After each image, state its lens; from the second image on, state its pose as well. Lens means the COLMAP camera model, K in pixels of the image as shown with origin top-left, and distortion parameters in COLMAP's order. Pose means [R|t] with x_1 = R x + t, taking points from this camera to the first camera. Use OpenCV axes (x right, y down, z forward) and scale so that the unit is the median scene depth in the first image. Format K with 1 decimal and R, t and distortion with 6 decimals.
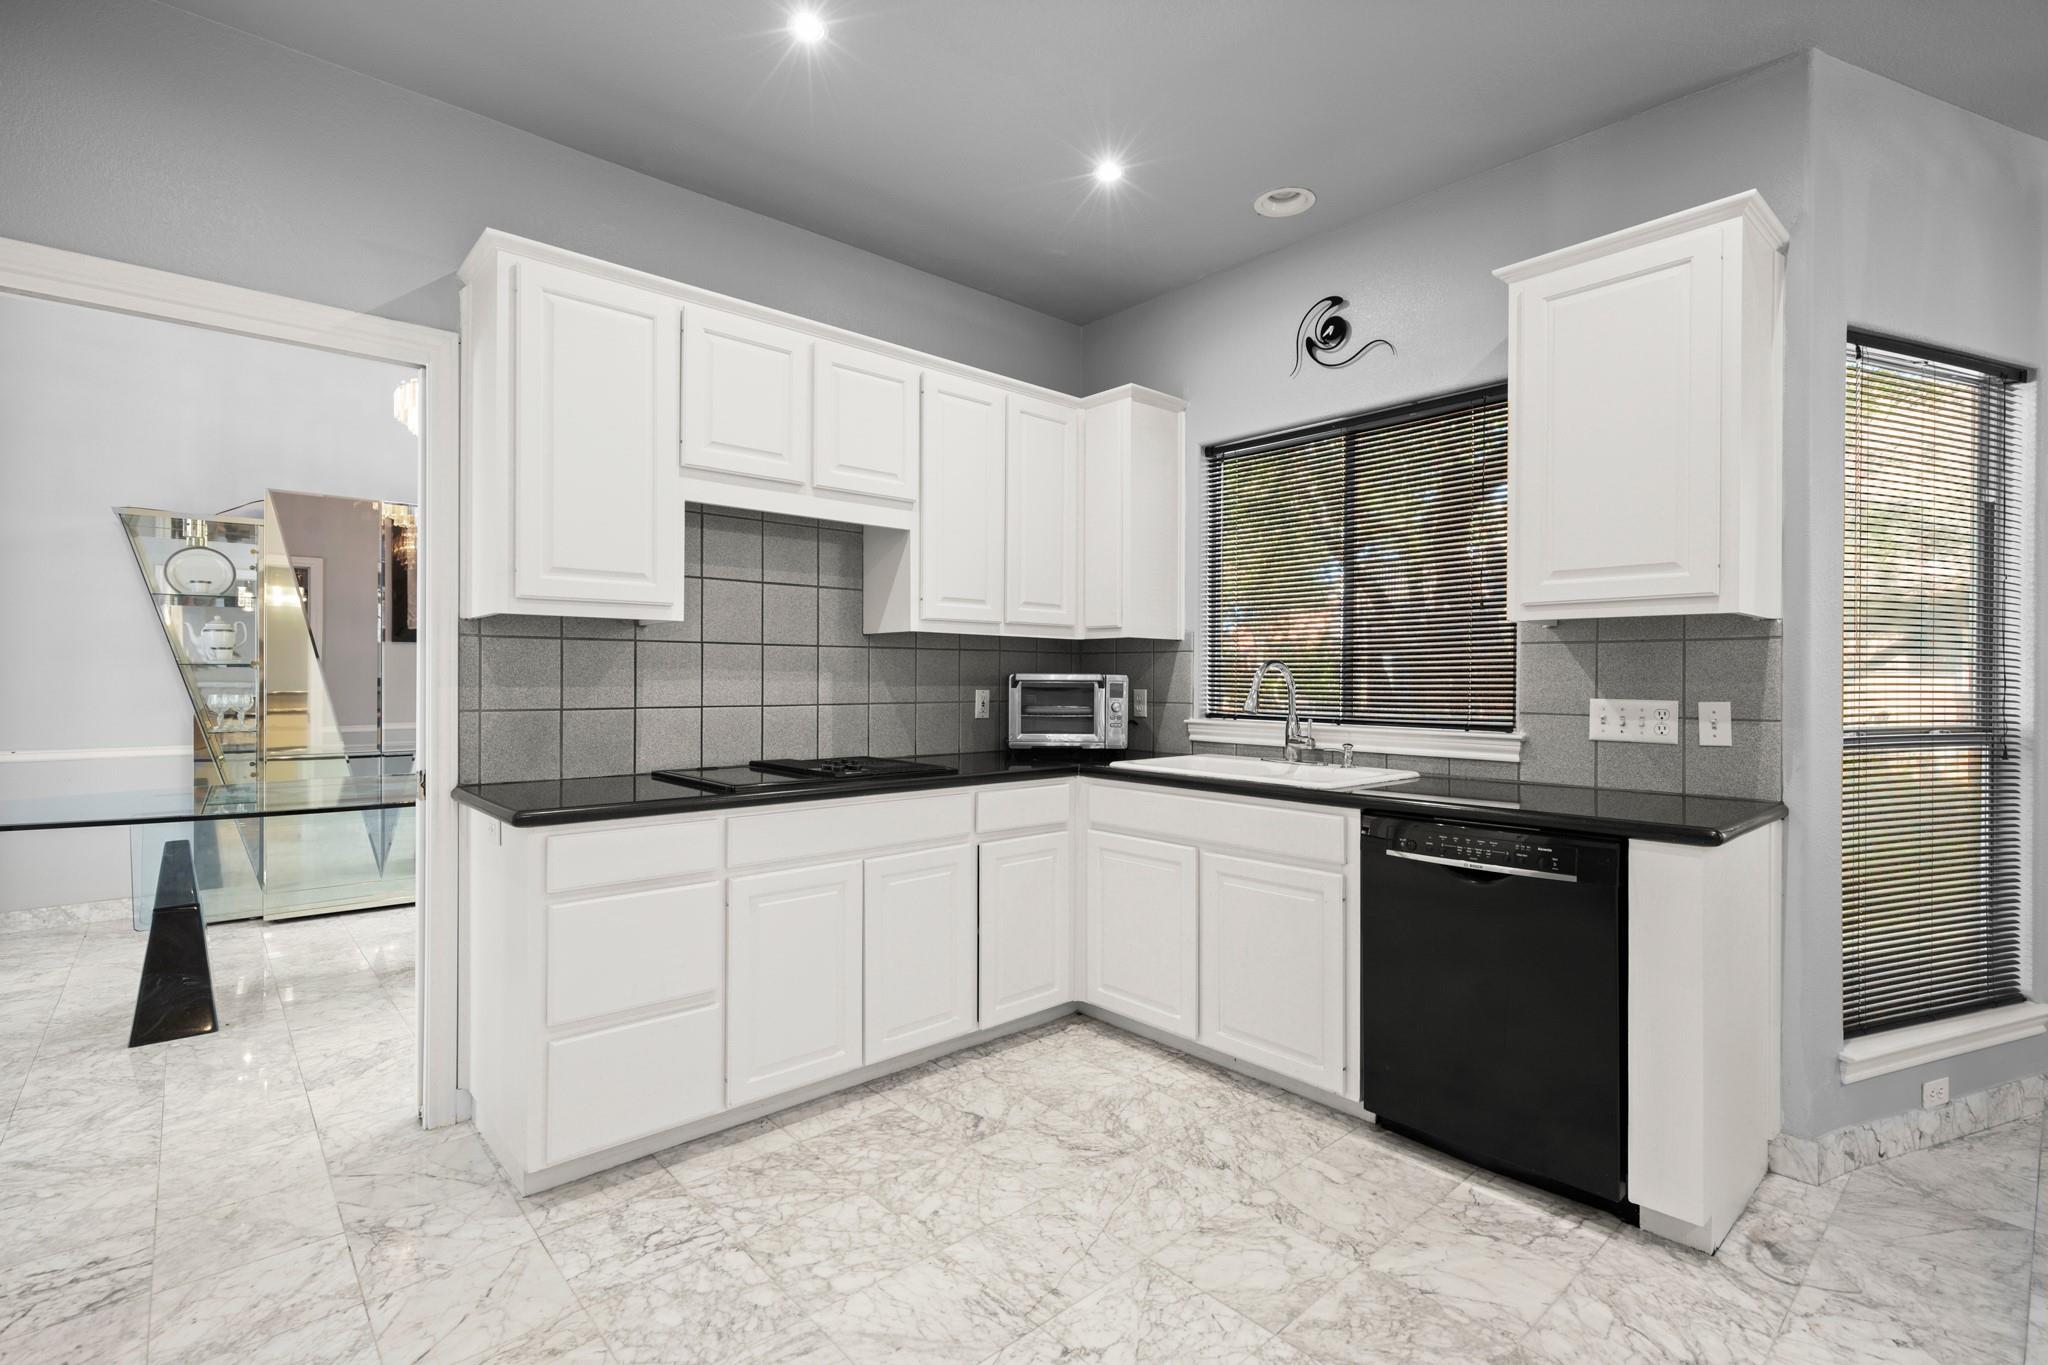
lens RADIAL K [[922.7, 0, 1021.6], [0, 922.7, 680.6], [0, 0, 1]] dist [-0.000995, 0.000421]
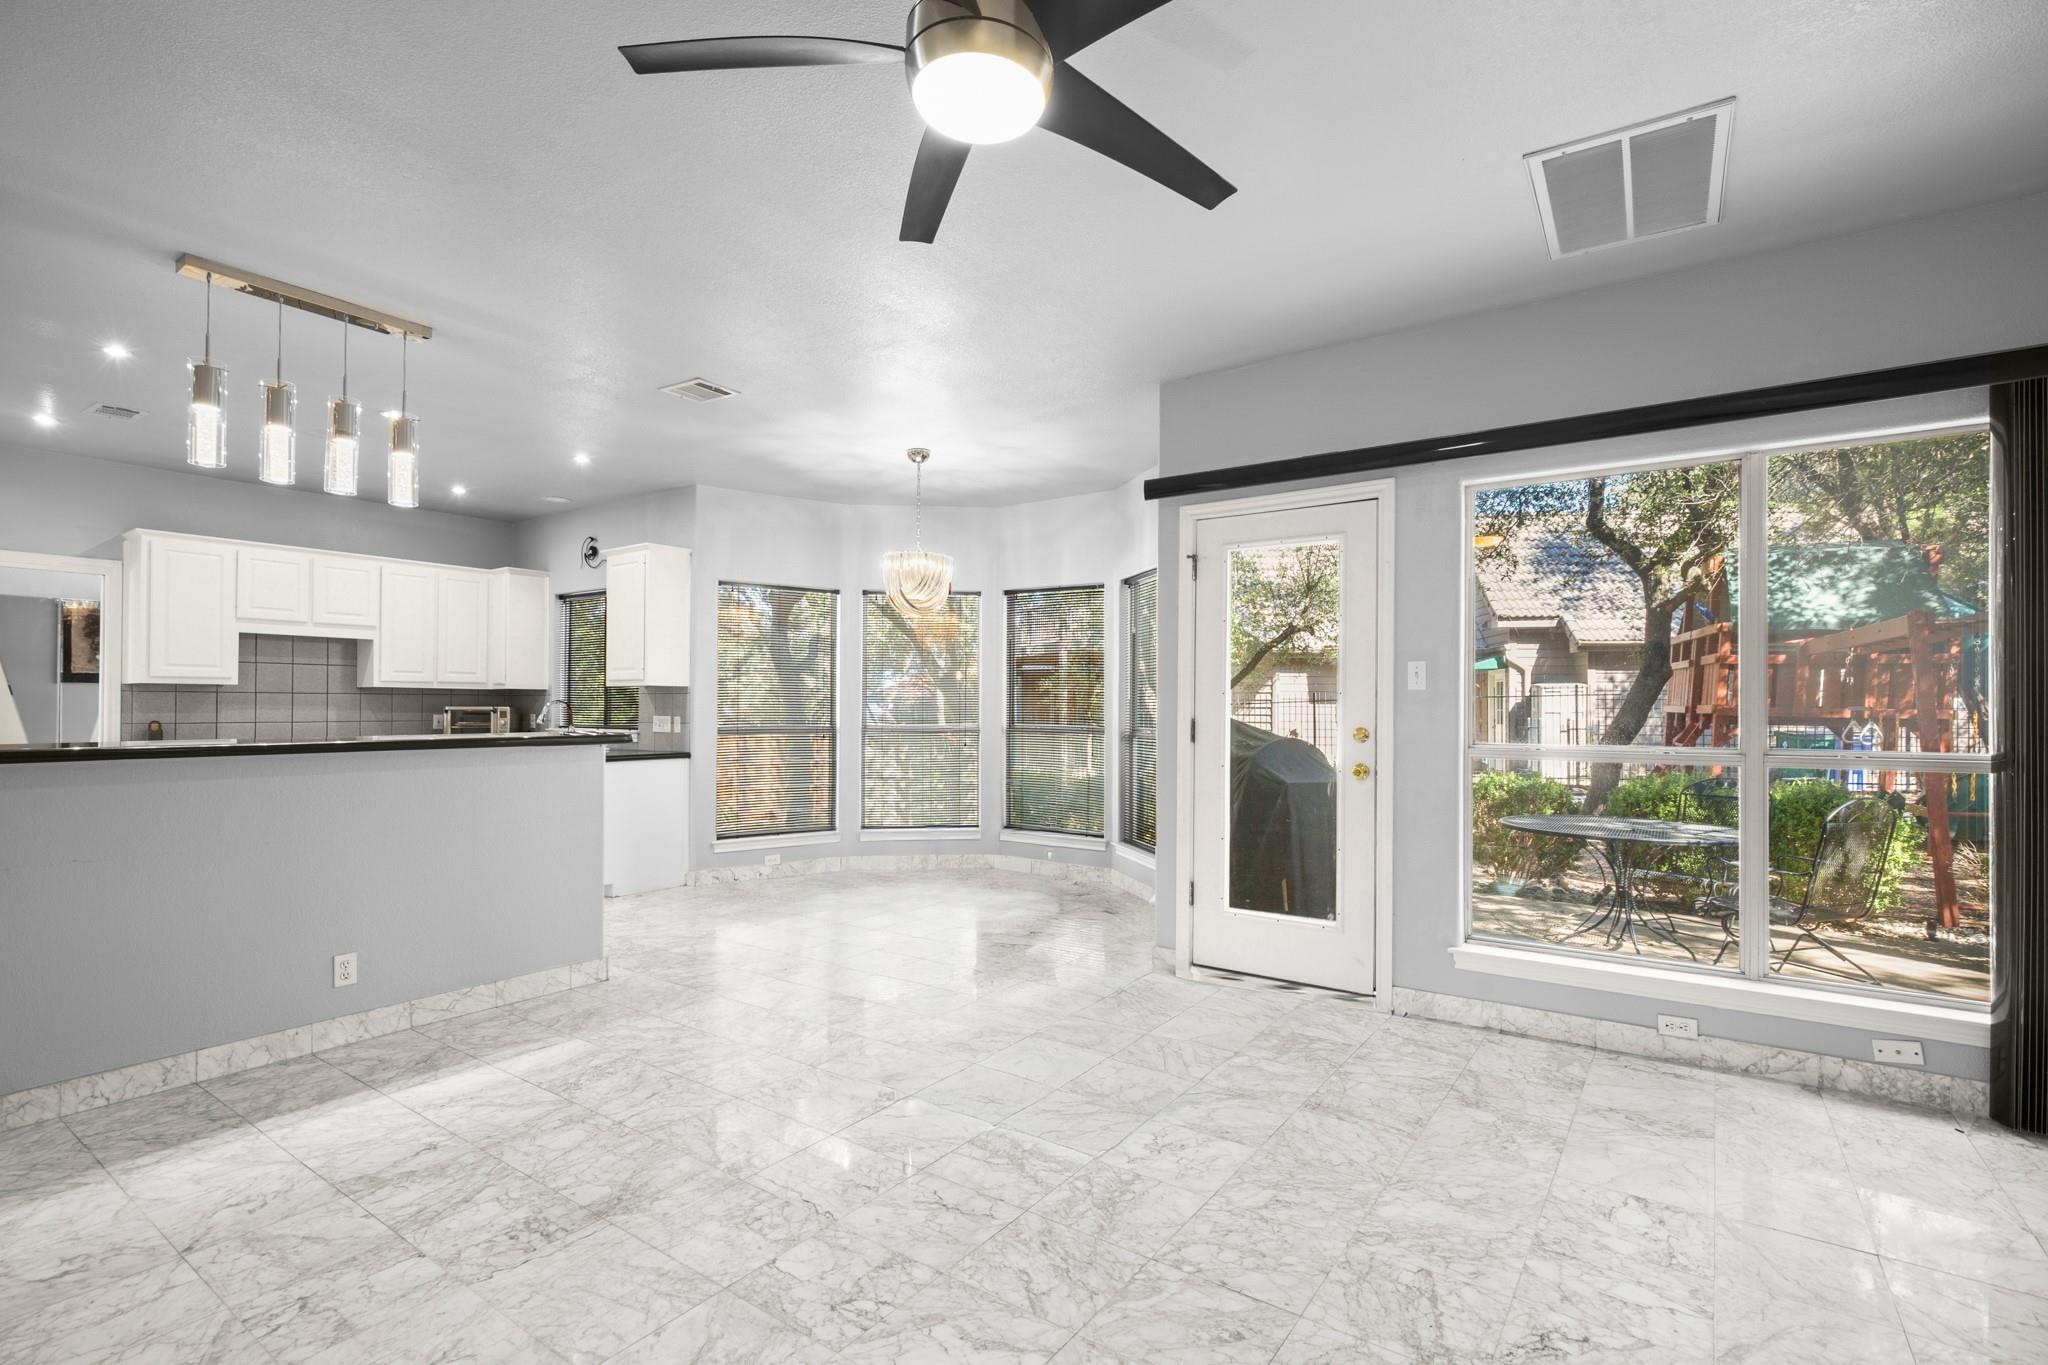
lens RADIAL K [[922.7, 0, 1028.3], [0, 922.7, 702.7], [0, 0, 1]] dist [-0.000995, 0.000421]
pose [[0.973361, -0.002002, 0.229271, 0.953779], [0.004007, 0.999958, -0.008282, 0.007638], [-0.229244, 0.008980, 0.973327, -1.575233]]
